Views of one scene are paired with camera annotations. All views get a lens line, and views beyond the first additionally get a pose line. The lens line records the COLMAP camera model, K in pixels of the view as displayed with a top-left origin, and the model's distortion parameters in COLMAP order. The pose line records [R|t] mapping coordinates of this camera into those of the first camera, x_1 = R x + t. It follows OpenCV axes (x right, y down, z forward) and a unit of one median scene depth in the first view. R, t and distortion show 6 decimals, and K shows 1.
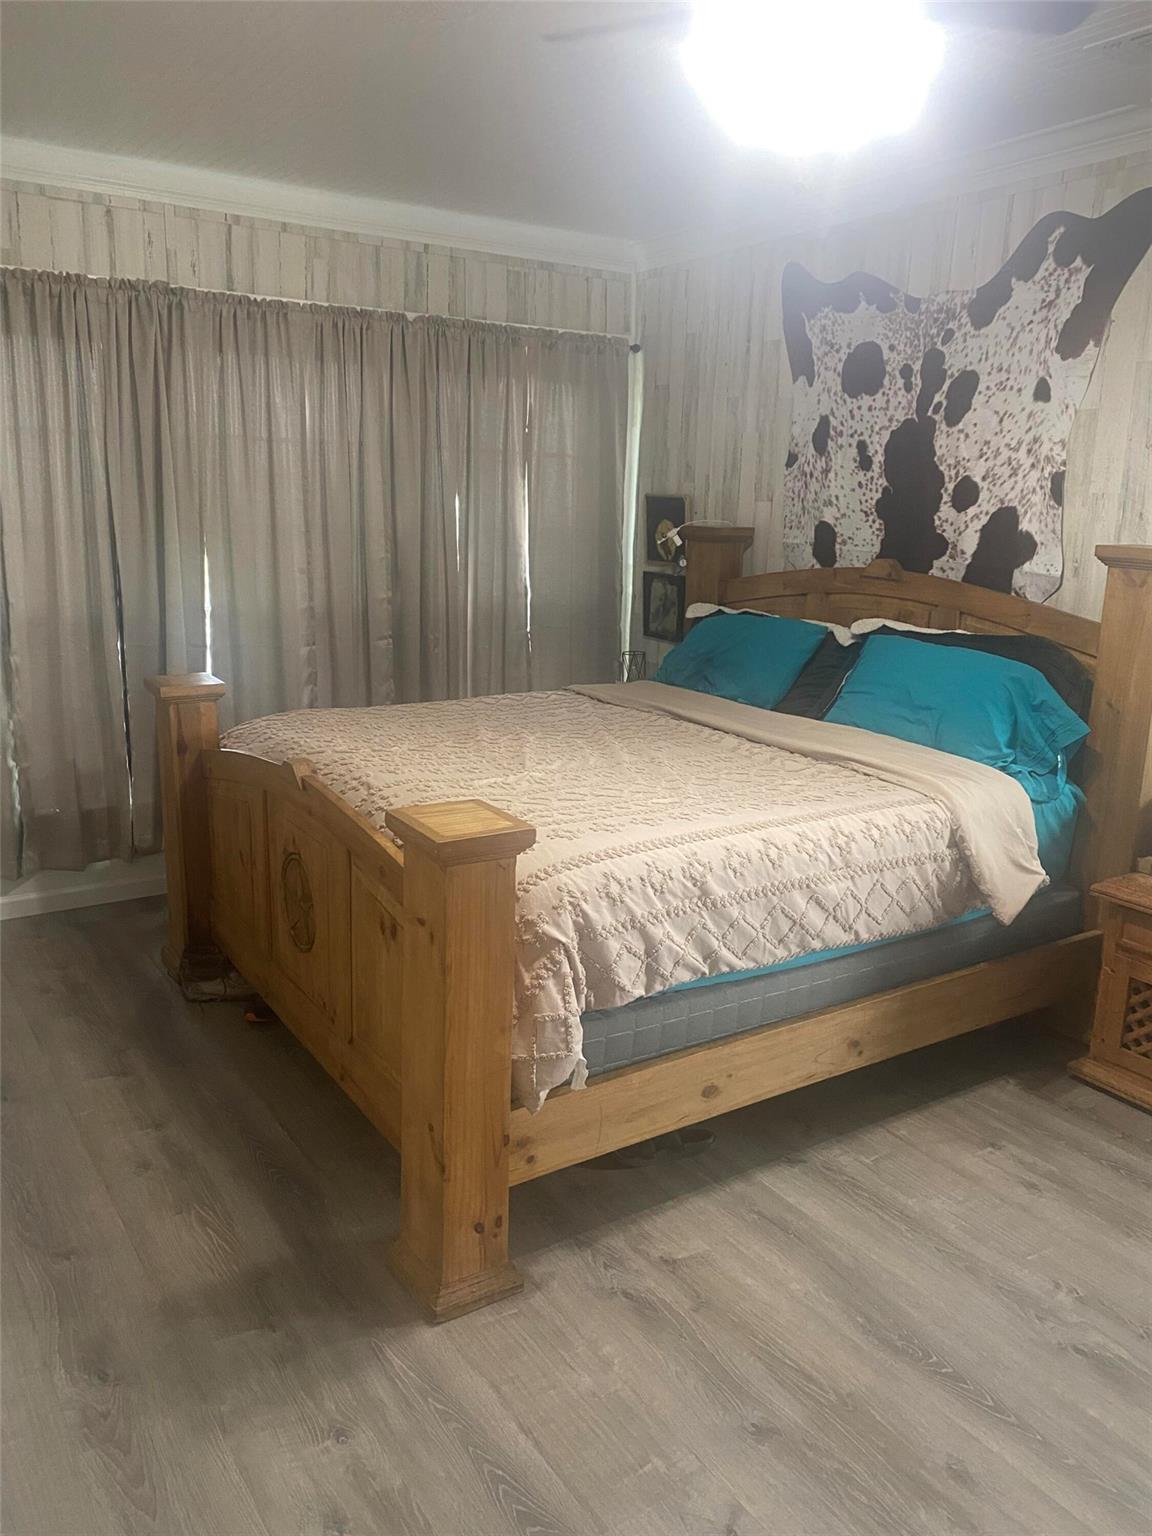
lens RADIAL K [[1179.8, 0, 576.6], [0, 1179.8, 772.0], [0, 0, 1]] dist [0.021955, -0.005958]
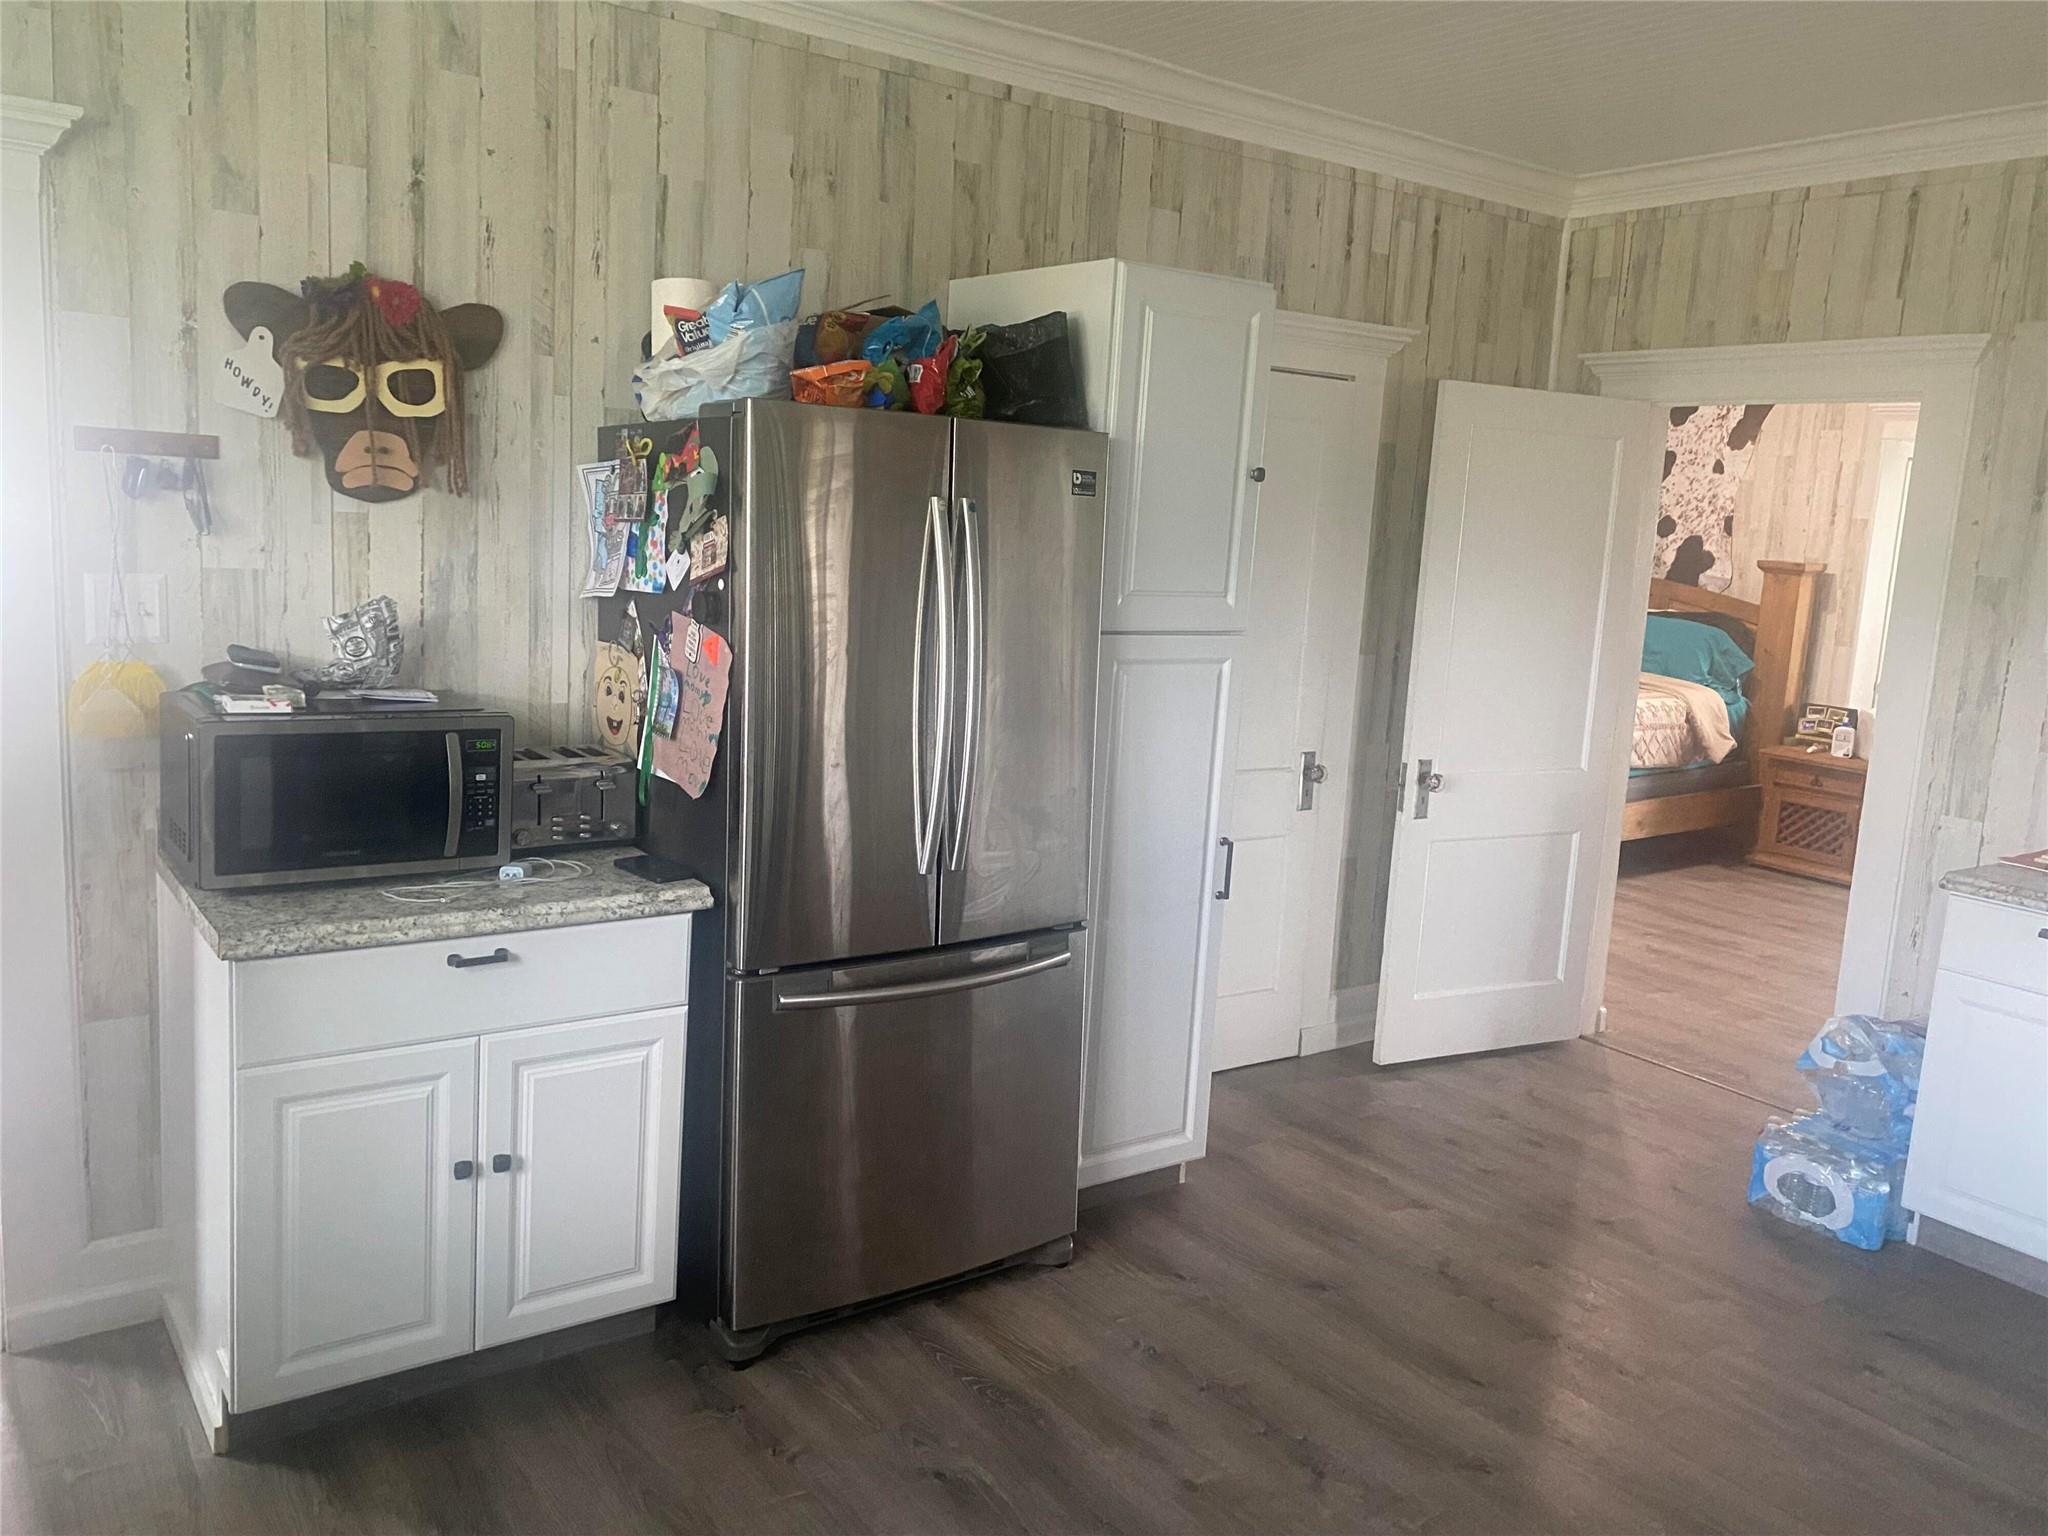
lens RADIAL K [[1573.1, 0, 1022.6], [0, 1573.1, 761.9], [0, 0, 1]] dist [0.021955, -0.005958]
pose [[0.998757, 0.016896, 0.046888, -0.710244], [-0.014373, 0.998458, -0.053624, 0.233924], [-0.047722, 0.052883, 0.997460, -1.194303]]
